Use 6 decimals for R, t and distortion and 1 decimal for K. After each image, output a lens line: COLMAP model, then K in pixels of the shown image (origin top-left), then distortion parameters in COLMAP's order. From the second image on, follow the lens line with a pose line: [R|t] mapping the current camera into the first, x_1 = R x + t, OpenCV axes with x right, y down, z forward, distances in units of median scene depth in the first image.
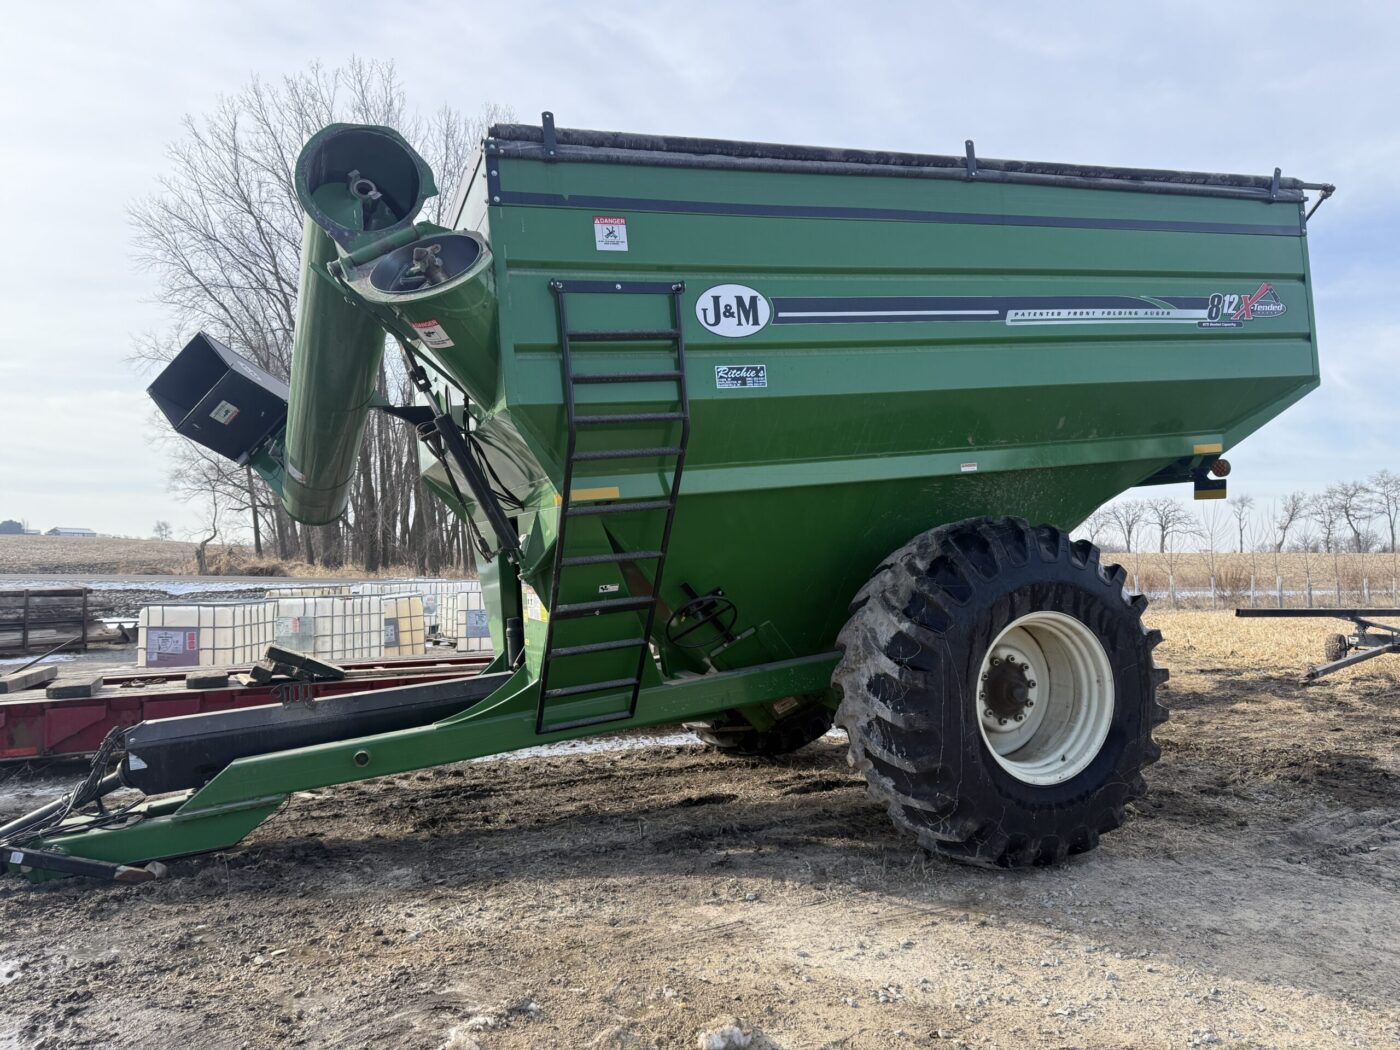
lens RADIAL K [[995.9, 0, 700.0], [0, 995.9, 525.0], [0, 0, 1]] dist [0.098340, -0.143593]
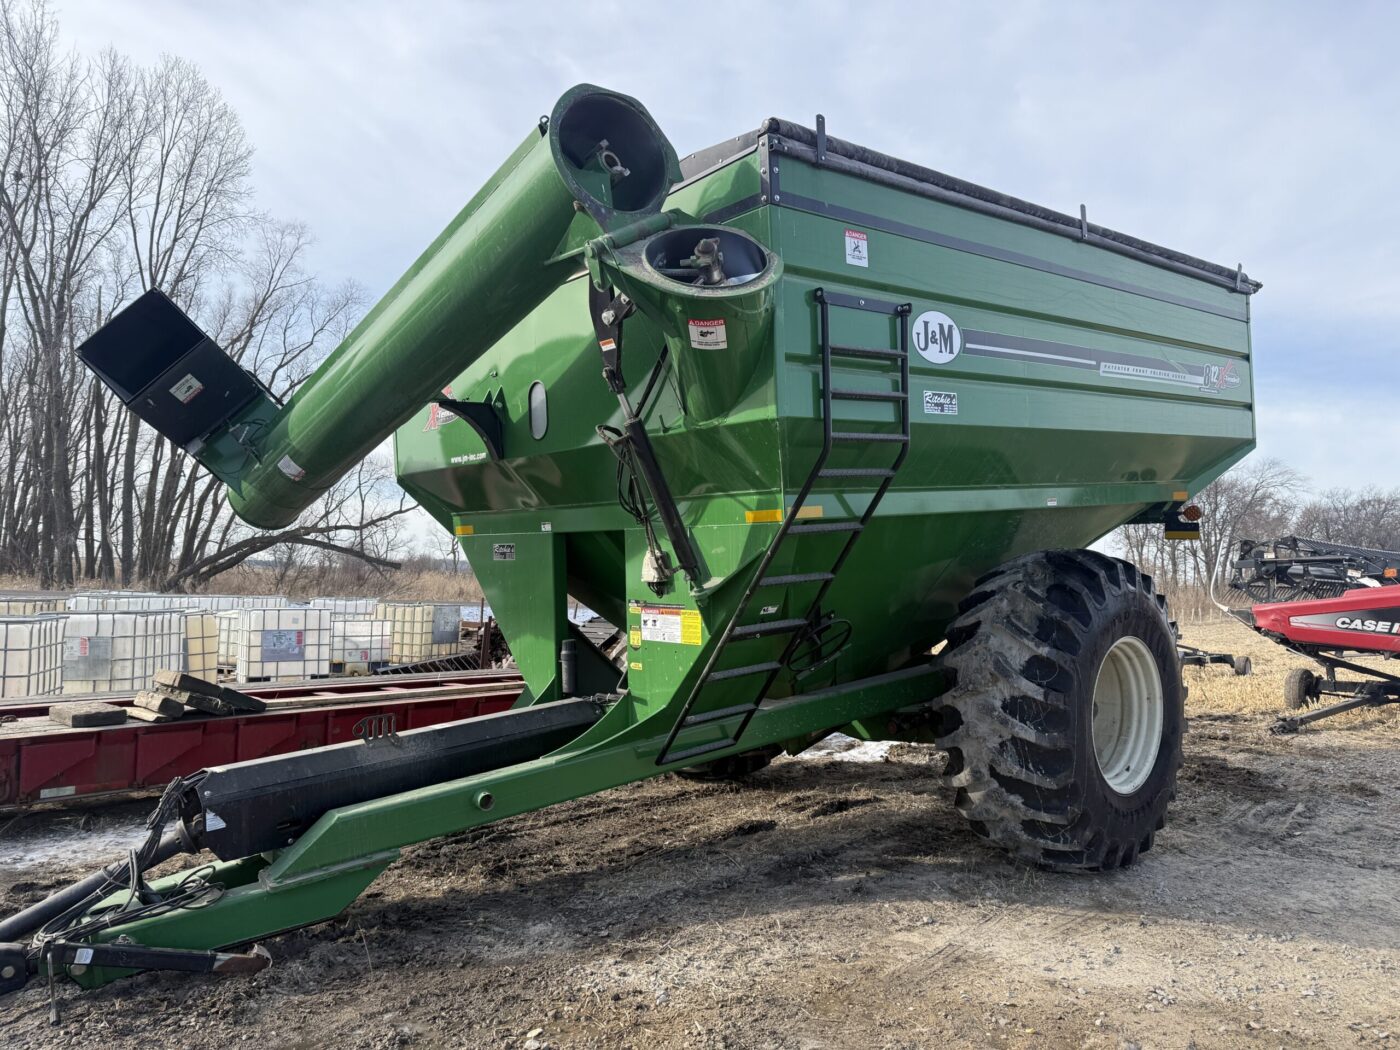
lens RADIAL K [[1002.0, 0, 699.4], [0, 1002.0, 530.1], [0, 0, 1]] dist [0.040402, -0.046145]
pose [[0.938947, 0.039562, 0.341779, -0.498133], [-0.034658, 0.999190, -0.020445, 0.008310], [-0.342311, 0.007351, 0.939558, 0.122822]]
